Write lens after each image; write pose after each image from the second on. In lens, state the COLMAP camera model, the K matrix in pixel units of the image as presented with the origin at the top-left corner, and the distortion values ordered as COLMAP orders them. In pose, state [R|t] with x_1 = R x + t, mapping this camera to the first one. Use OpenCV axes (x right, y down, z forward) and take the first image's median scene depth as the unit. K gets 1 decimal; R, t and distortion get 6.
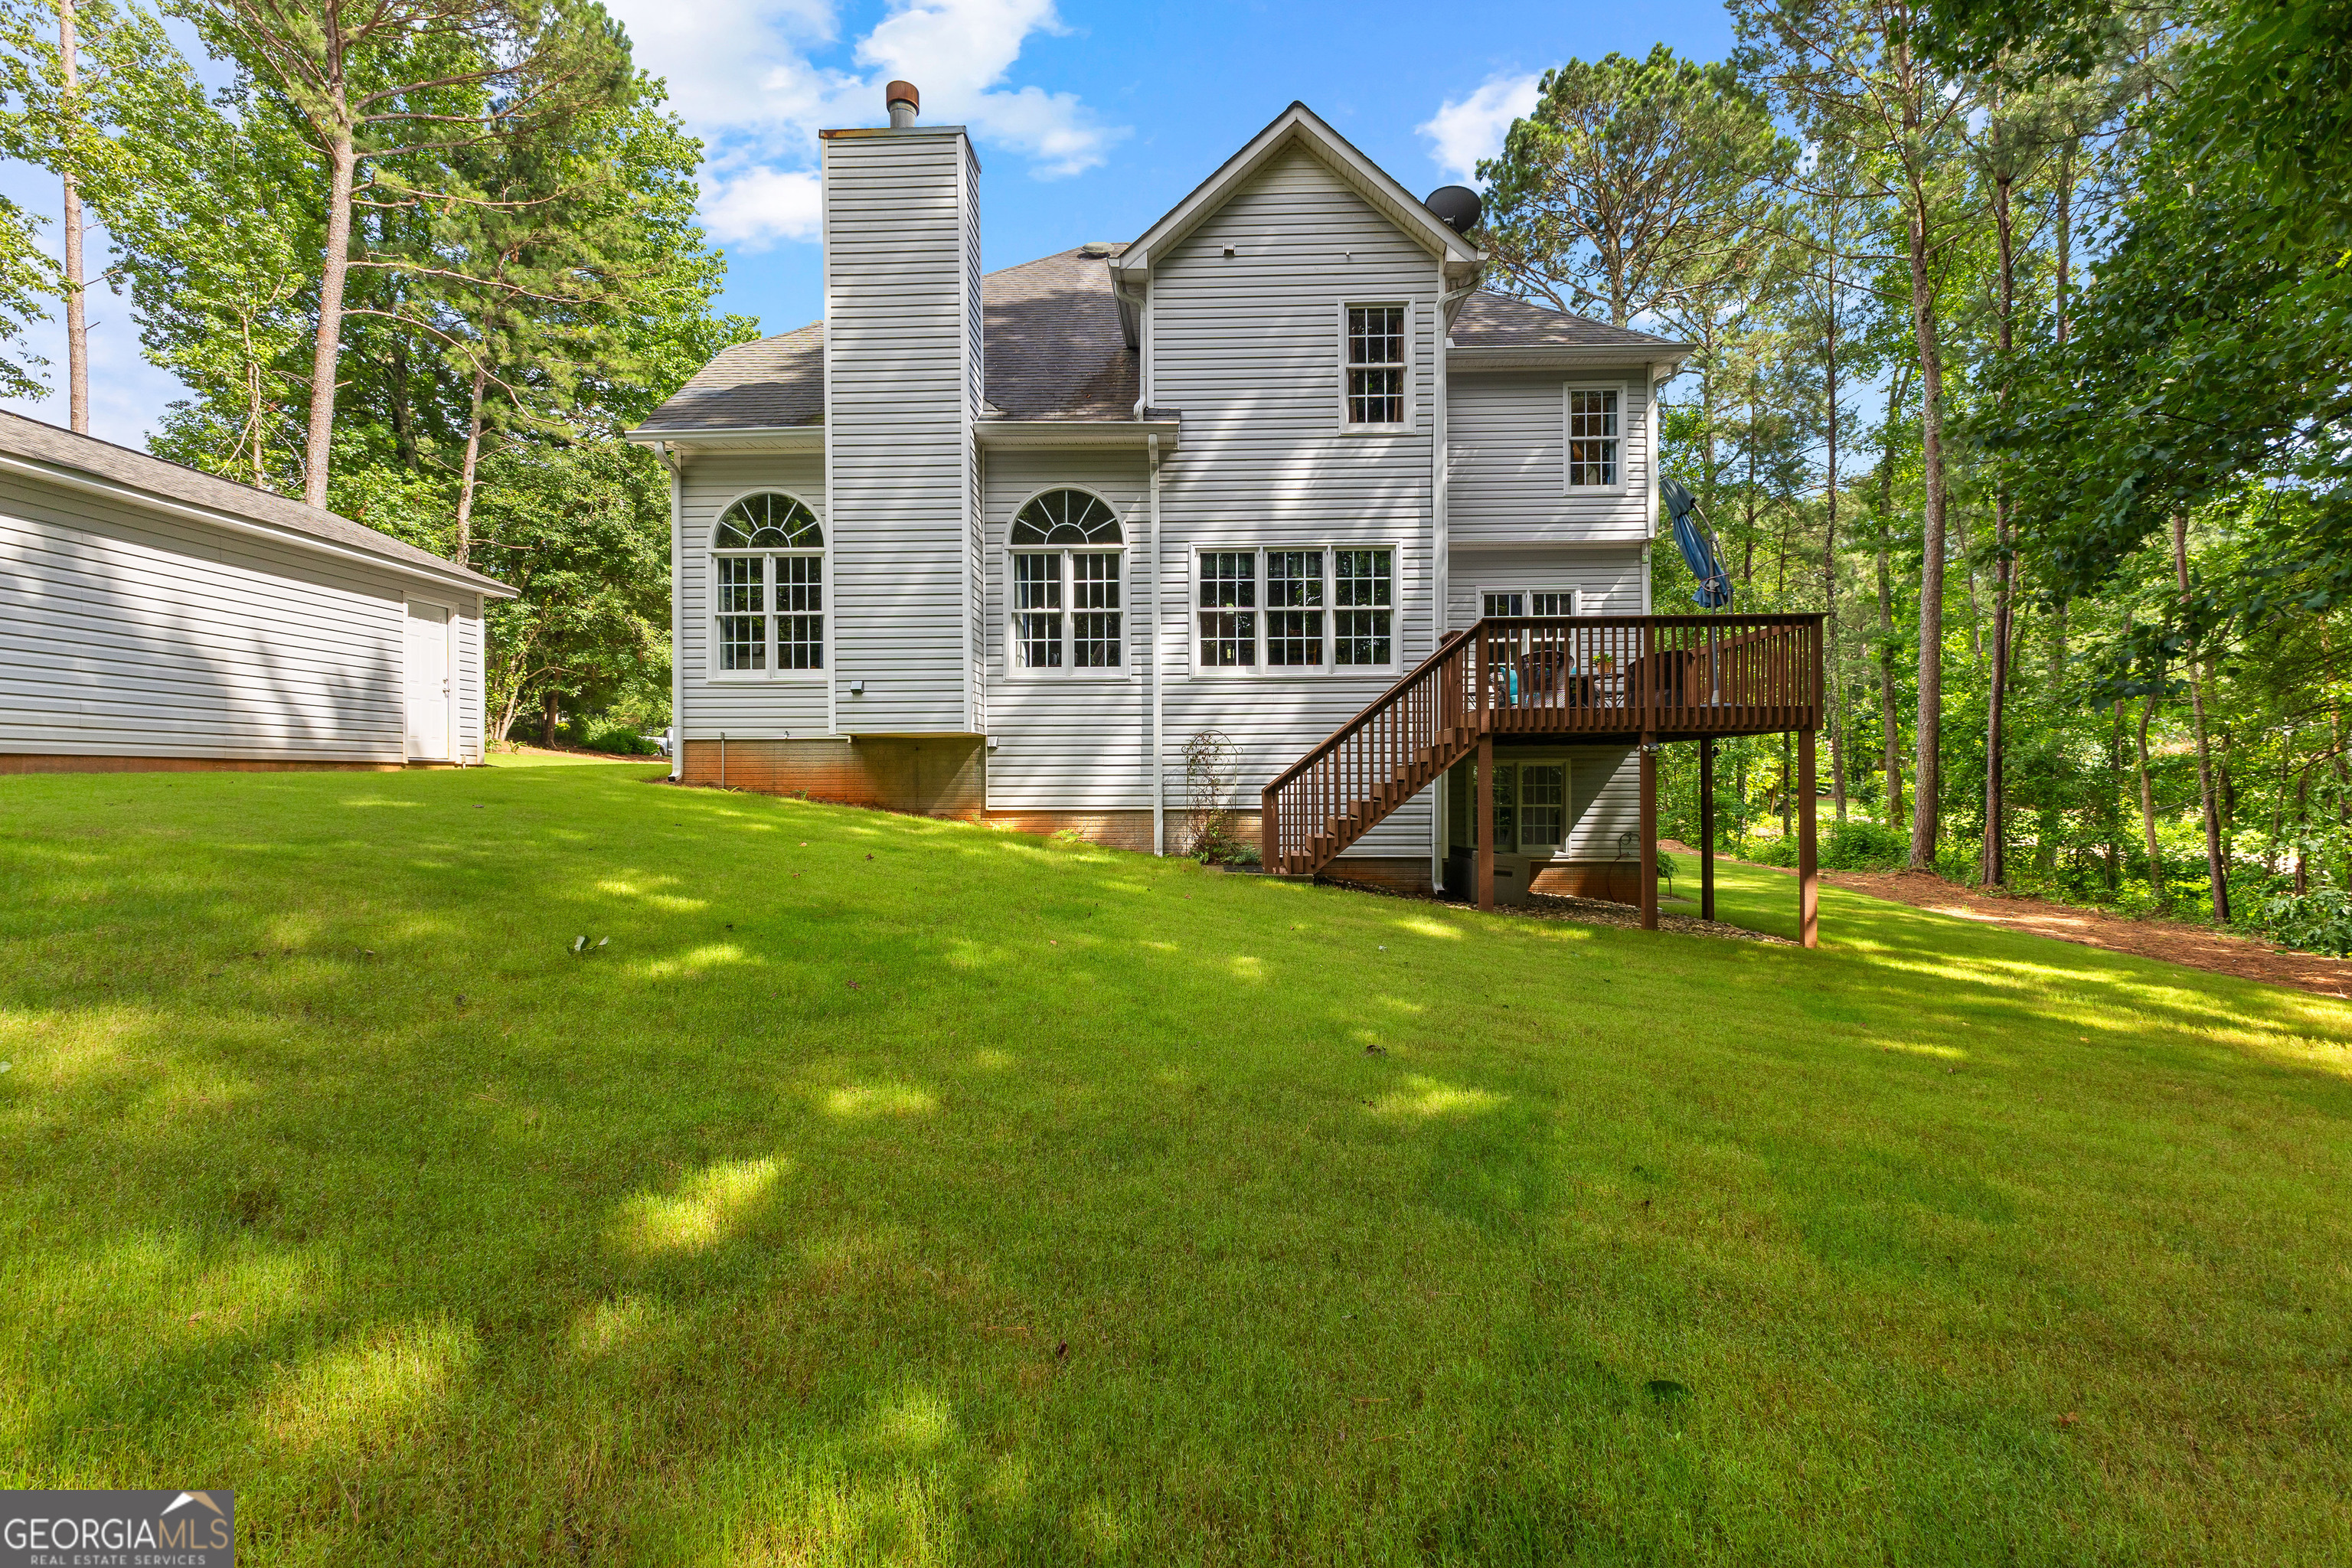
lens RADIAL K [[1011.4, 0, 1181.3], [0, 1011.4, 777.5], [0, 0, 1]] dist [0.017073, -0.002933]
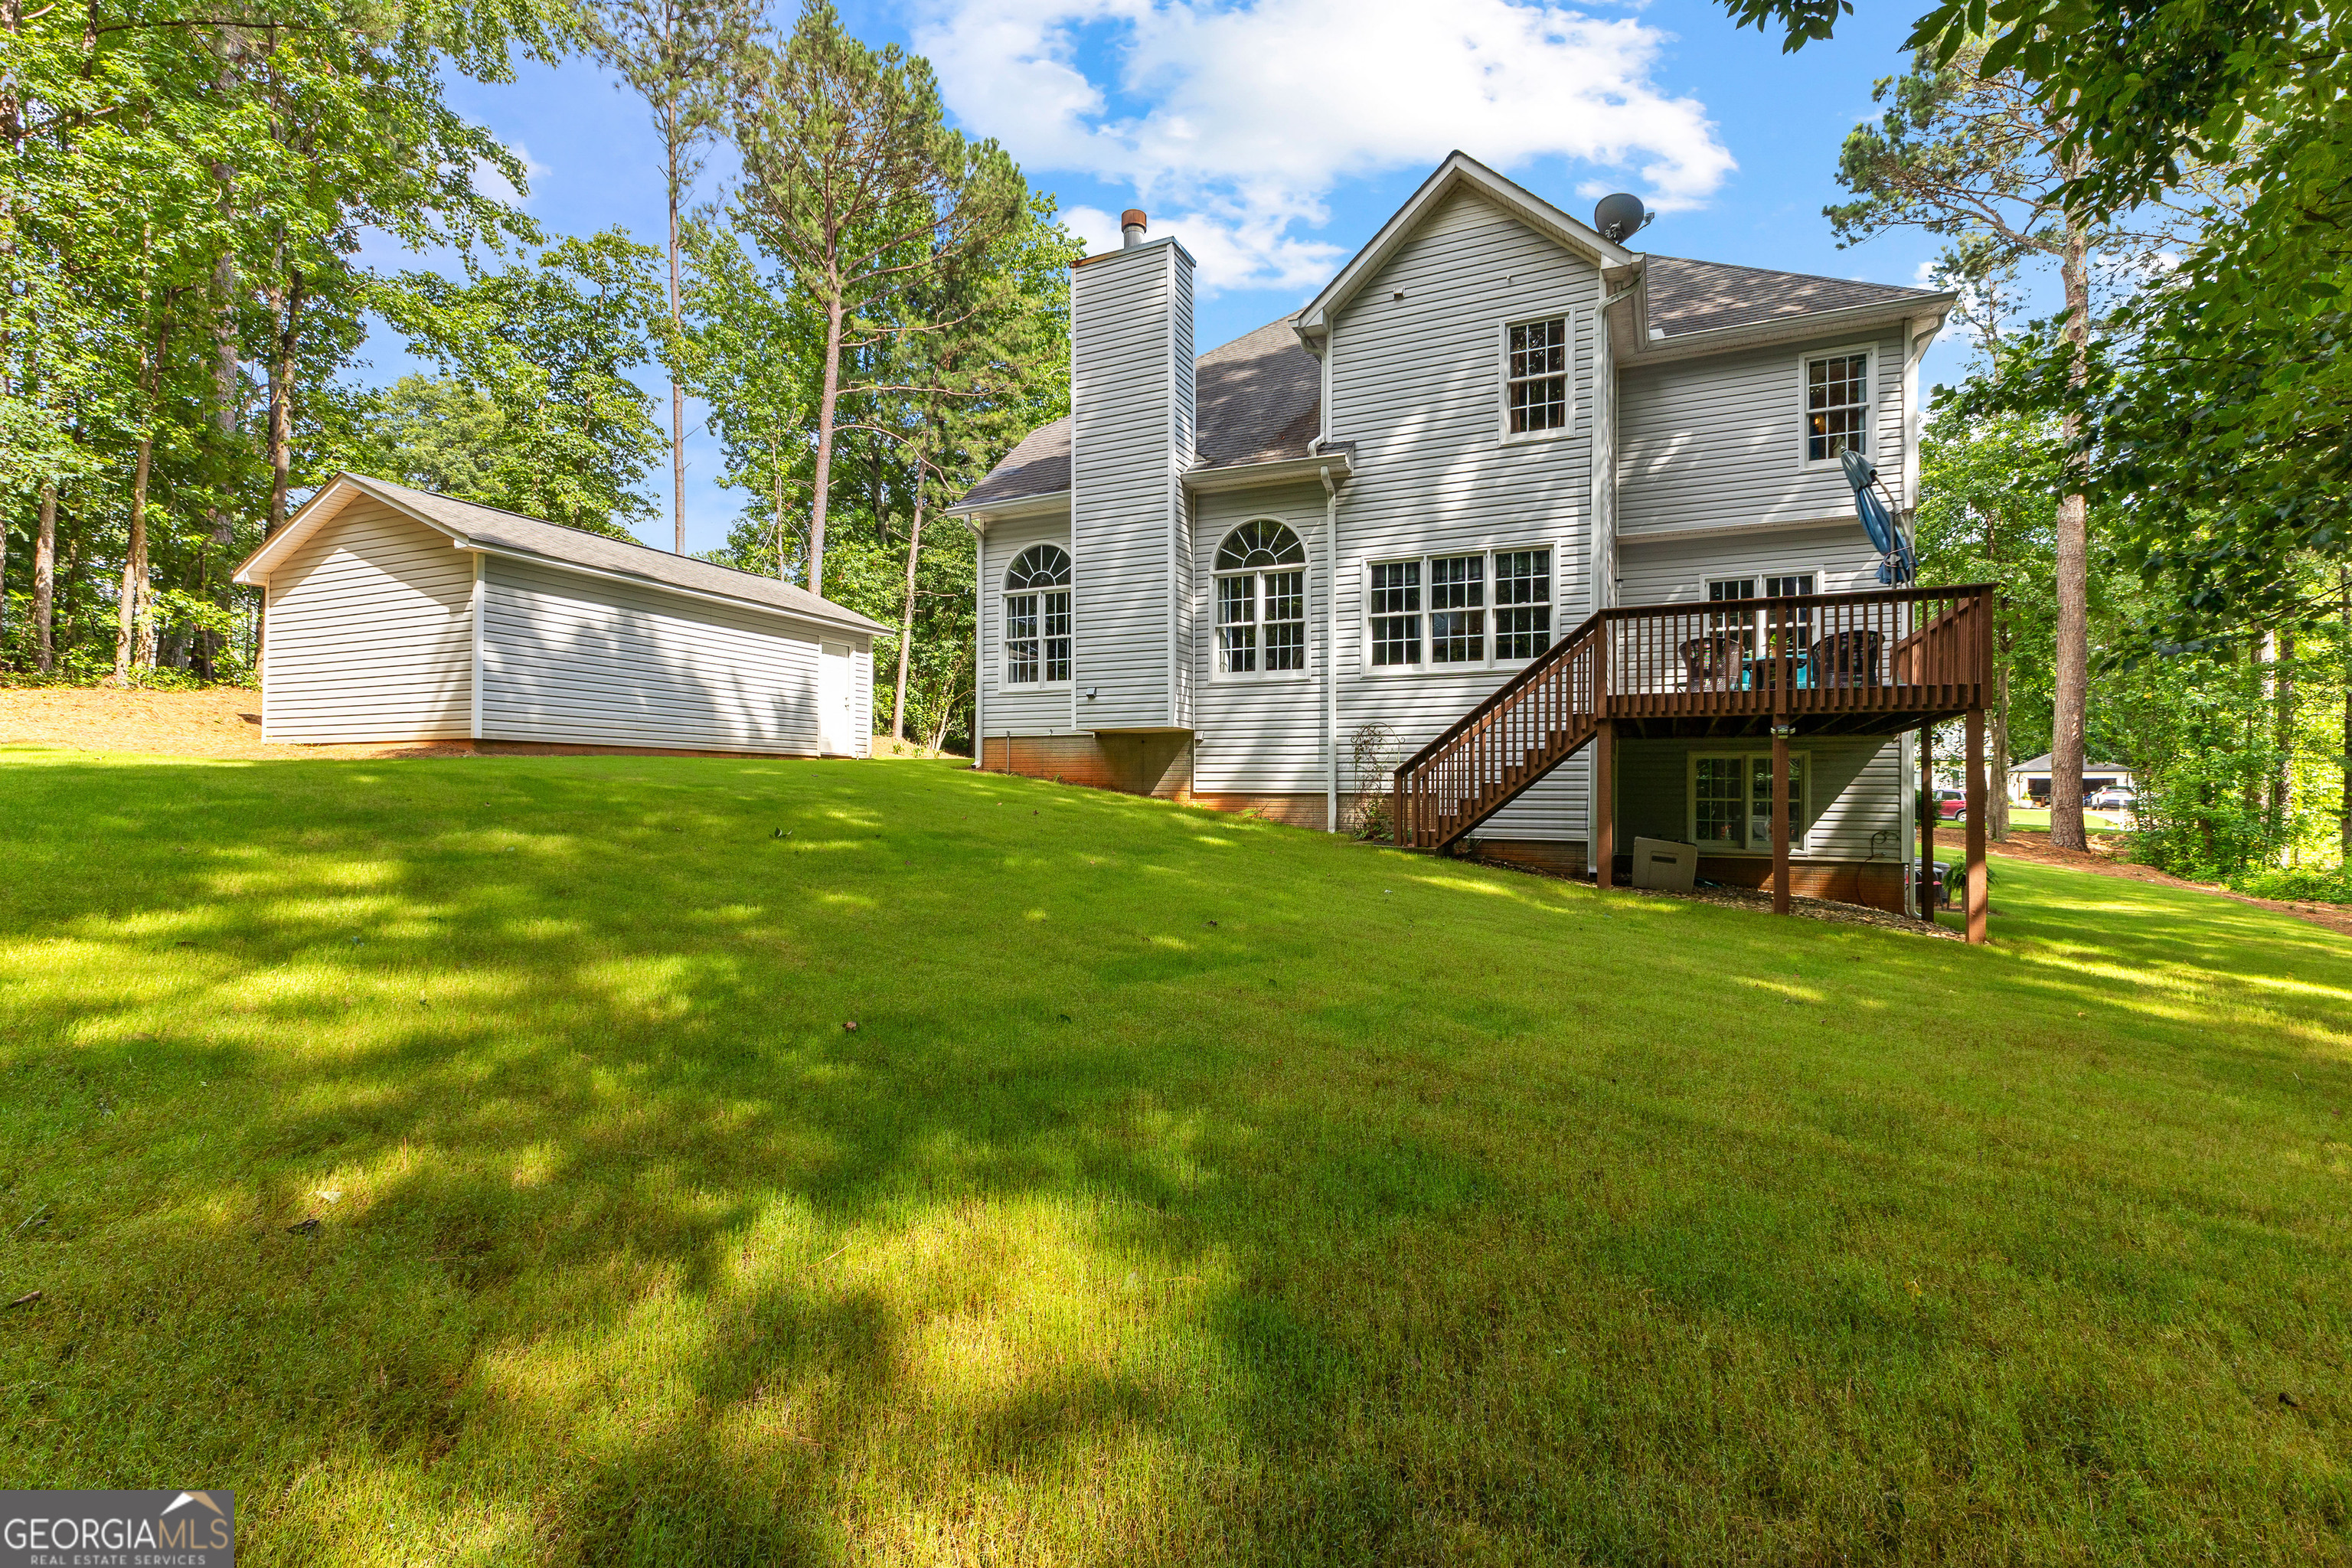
lens RADIAL K [[1011.4, 0, 1167.7], [0, 1011.4, 777.6], [0, 0, 1]] dist [0.017073, -0.002933]
pose [[0.923099, 0.004417, -0.384538, 0.239788], [-0.009502, 0.999891, -0.011324, 0.028117], [0.384446, 0.014107, 0.923040, -0.120096]]
